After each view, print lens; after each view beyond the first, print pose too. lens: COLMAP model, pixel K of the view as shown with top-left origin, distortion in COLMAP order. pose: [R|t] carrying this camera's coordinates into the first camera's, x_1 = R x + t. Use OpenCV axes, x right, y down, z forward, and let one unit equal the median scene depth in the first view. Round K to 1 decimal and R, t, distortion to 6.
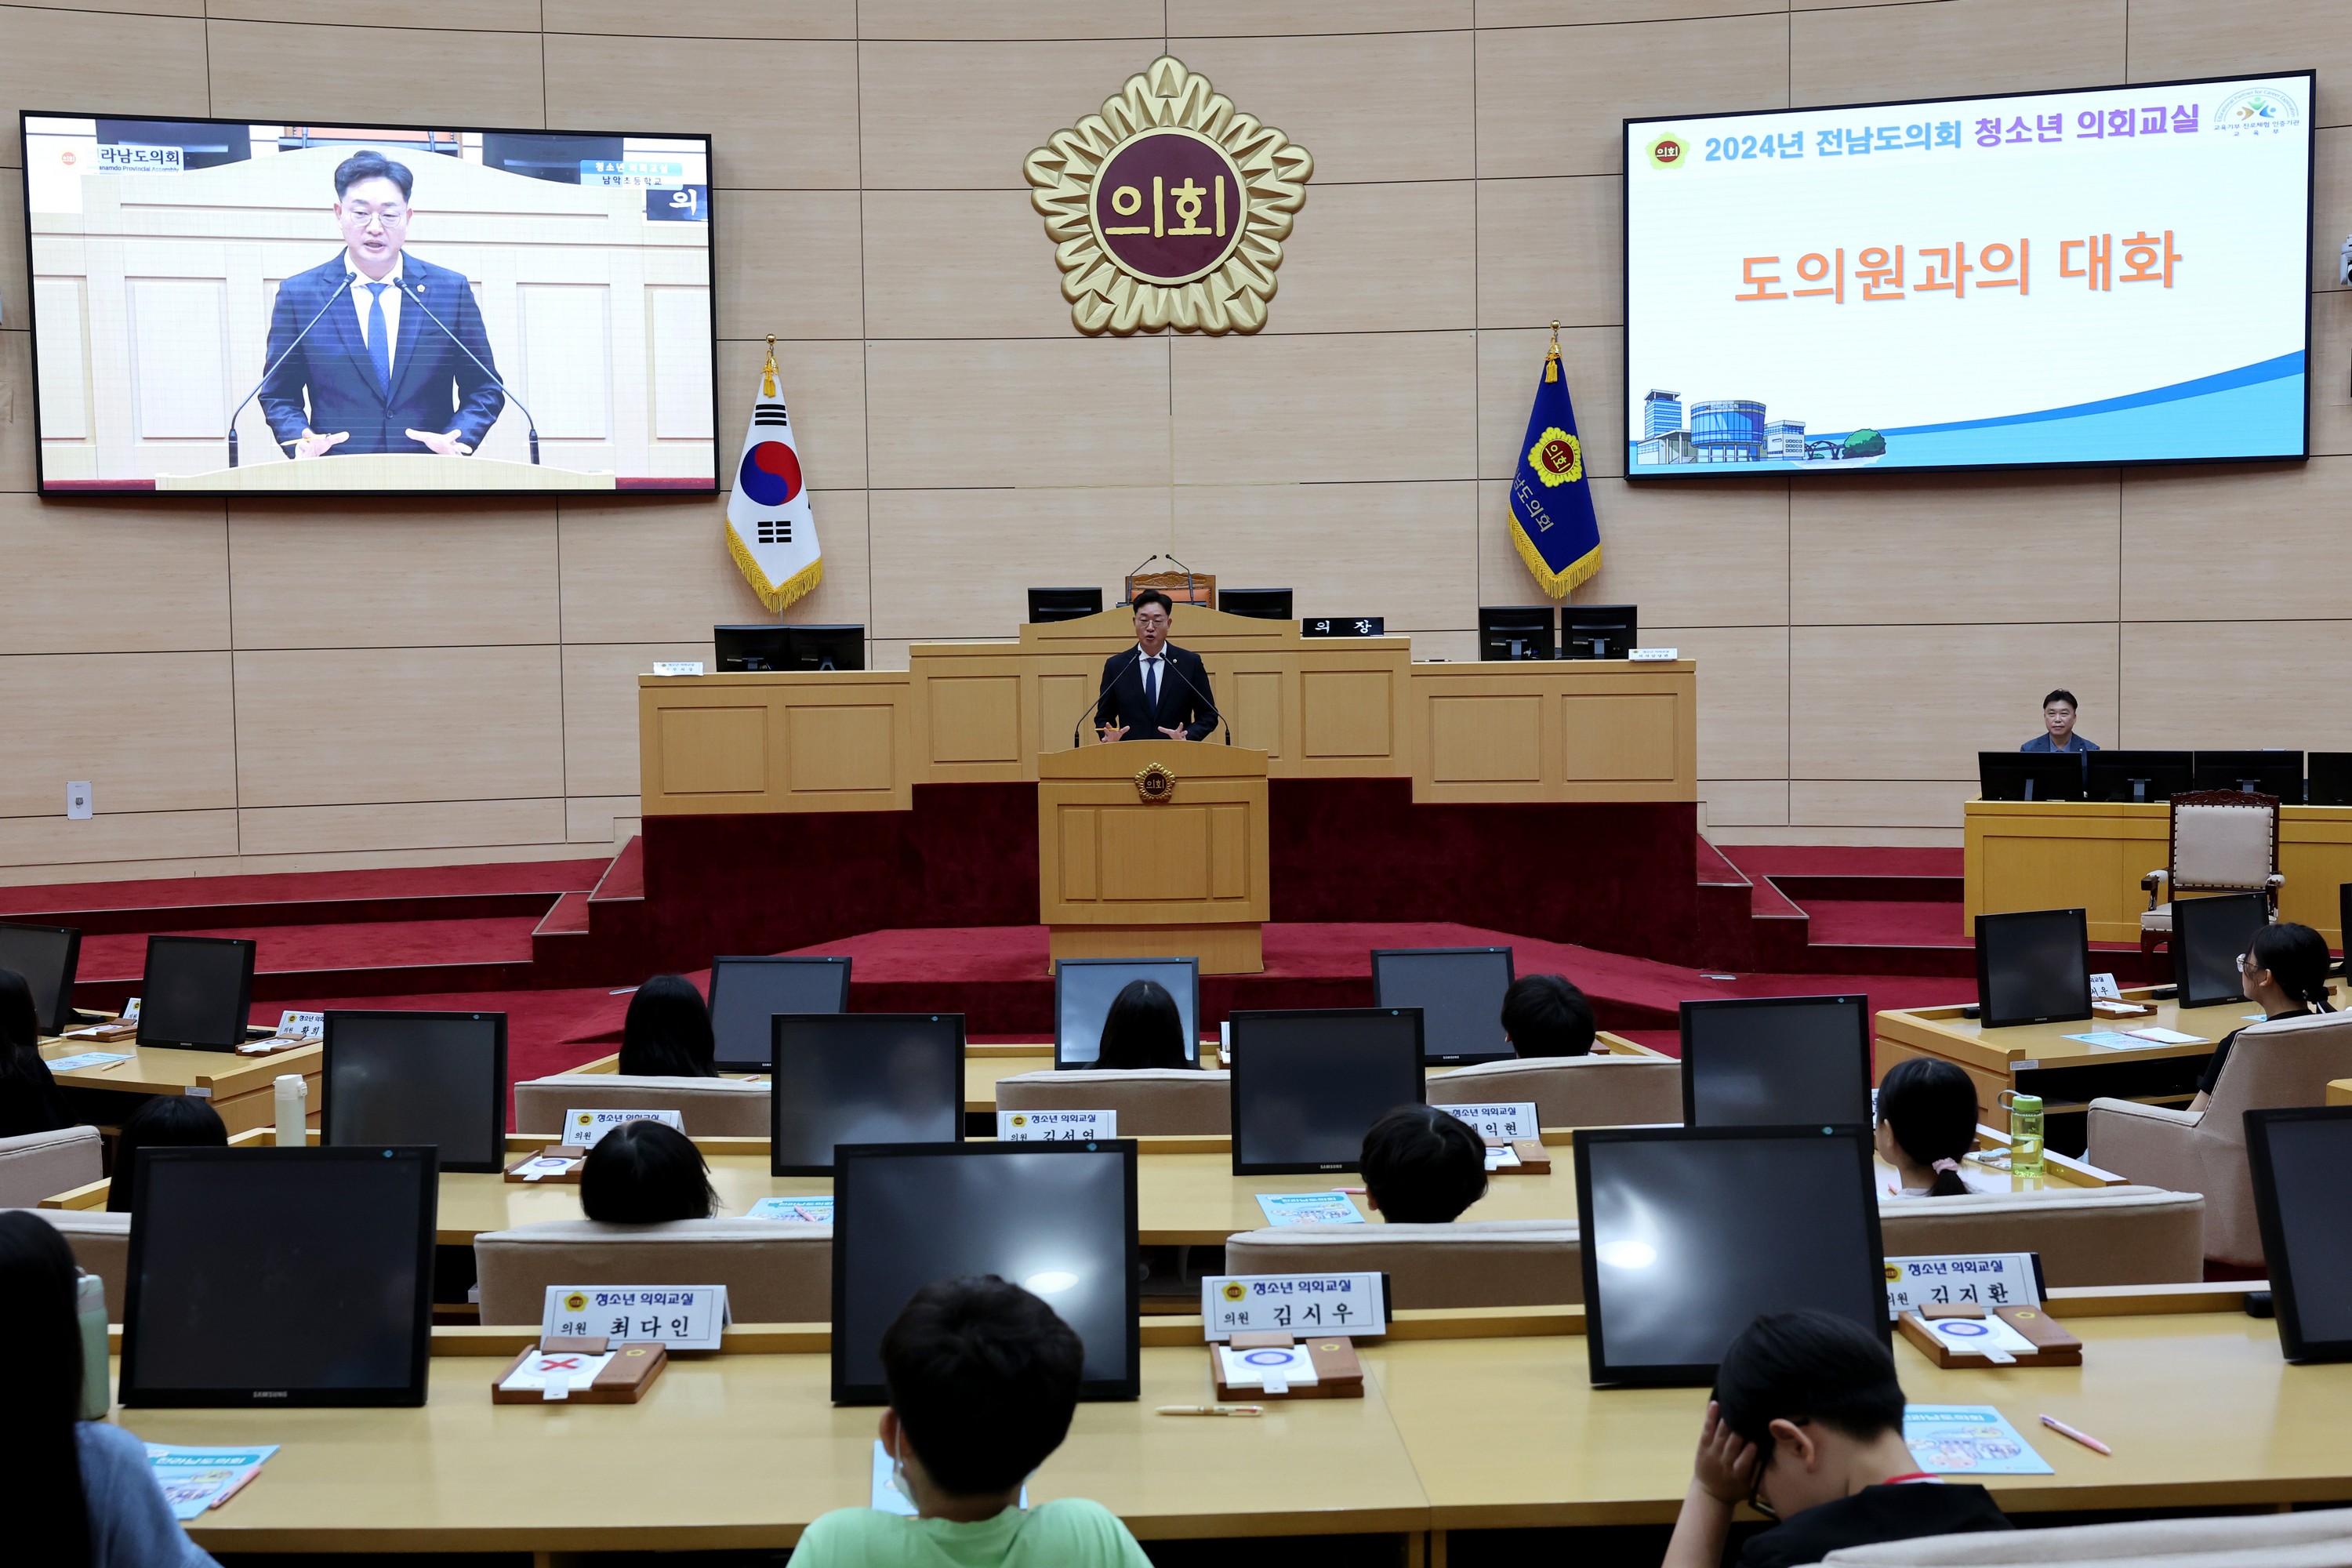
lens RADIAL K [[3178.8, 0, 1184.9], [0, 3178.8, 791.1], [0, 0, 1]] dist [0.234599, 0.000000]
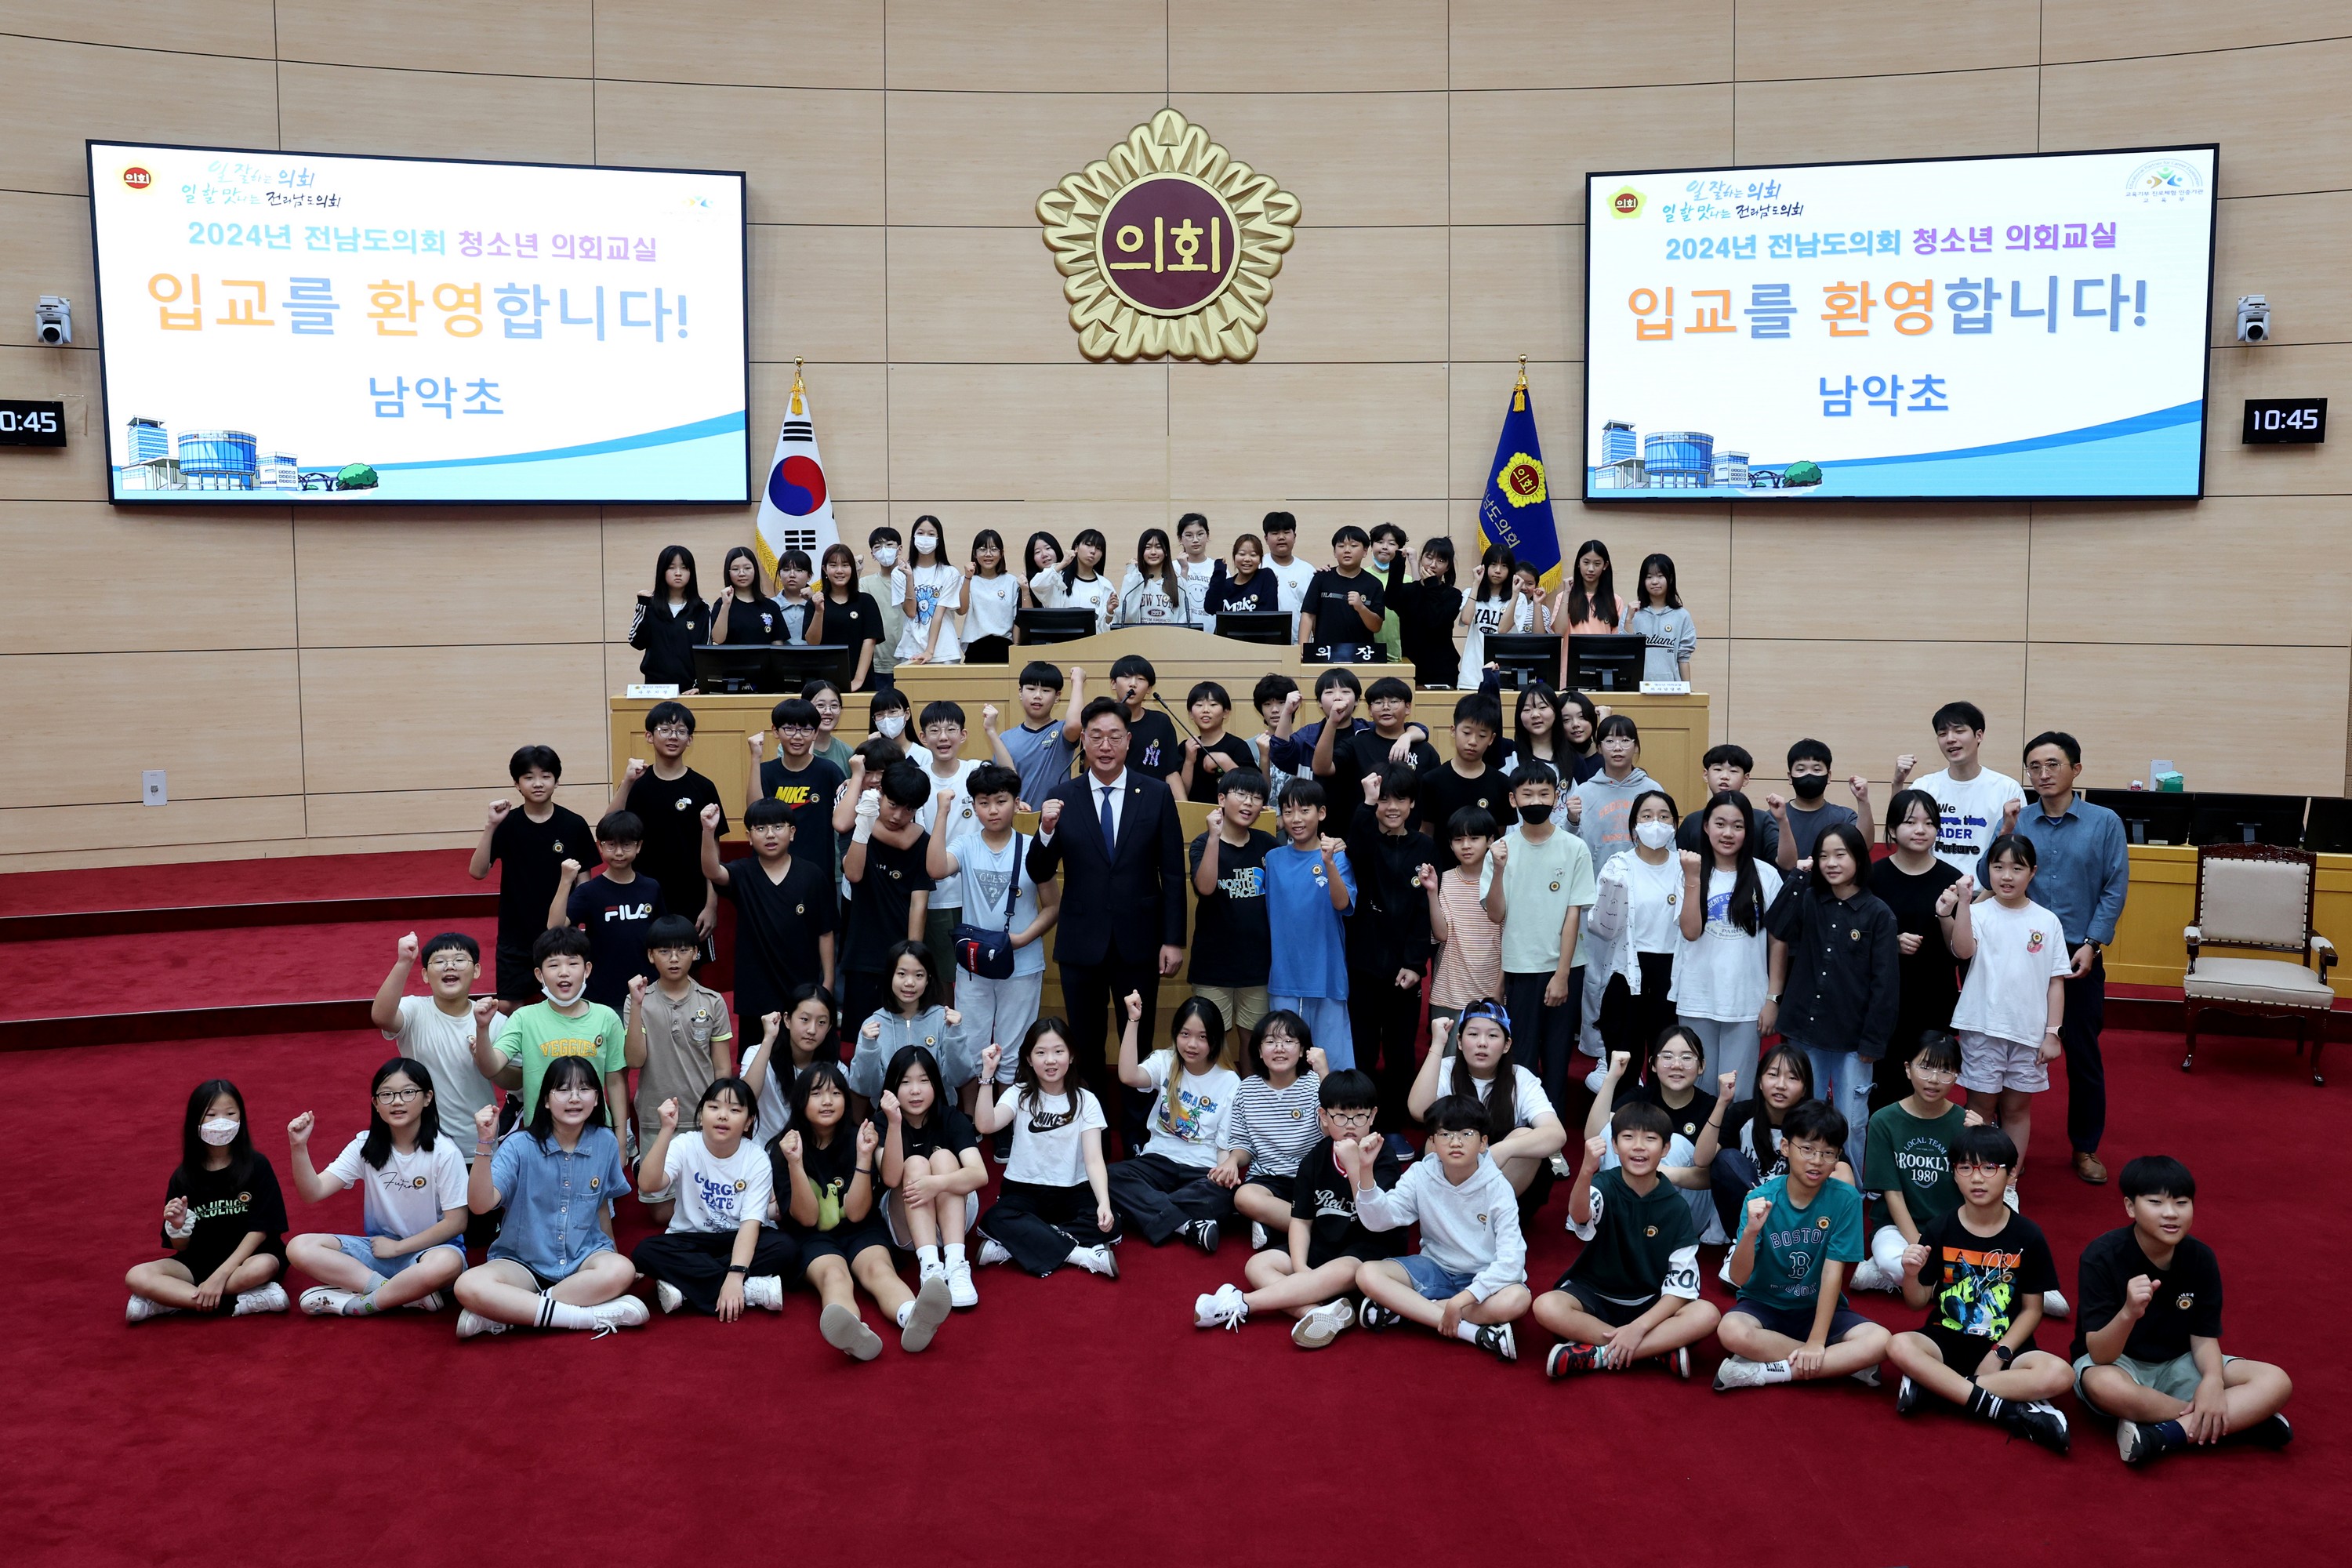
lens RADIAL K [[1629.0, 0, 1195.9], [0, 1629.0, 706.4], [0, 0, 1]] dist [-0.007632, 0.009094]
pose [[0.999785, 0.011112, 0.017529, -0.003713], [-0.011761, 0.999232, 0.037370, -0.046915], [-0.017100, -0.037568, 0.999148, 0.444871]]
